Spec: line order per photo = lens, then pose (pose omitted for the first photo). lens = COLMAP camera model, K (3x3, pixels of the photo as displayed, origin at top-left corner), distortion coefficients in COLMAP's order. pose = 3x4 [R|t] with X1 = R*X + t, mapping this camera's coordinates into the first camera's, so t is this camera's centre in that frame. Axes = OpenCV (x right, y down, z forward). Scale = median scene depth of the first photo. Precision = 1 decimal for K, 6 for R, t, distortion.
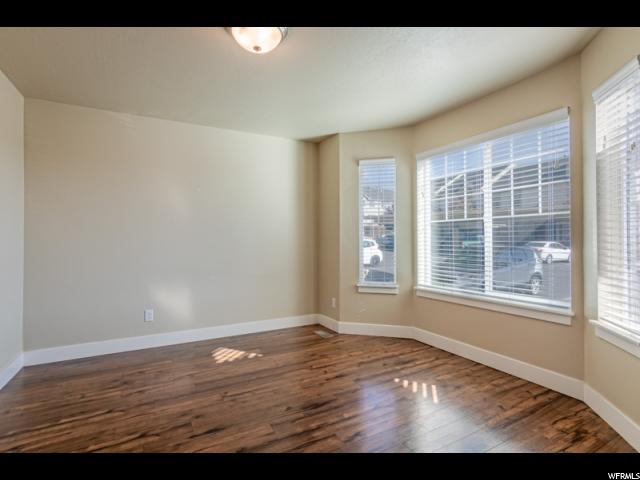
lens RADIAL K [[322.7, 0, 319.0], [0, 322.7, 239.9], [0, 0, 1]] dist [-0.014237, 0.002755]
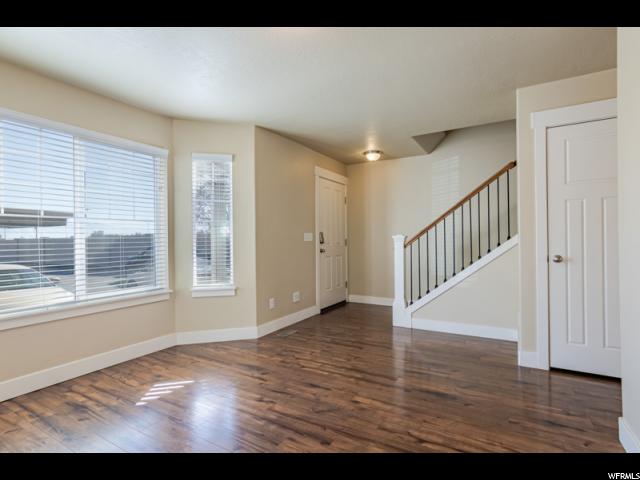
lens RADIAL K [[322.7, 0, 323.0], [0, 322.7, 238.9], [0, 0, 1]] dist [-0.014237, 0.002755]
pose [[-0.519831, 0.009827, 0.854213, -0.754872], [0.012892, 0.999910, -0.003658, 0.004634], [-0.854172, 0.009110, -0.519911, 1.035824]]
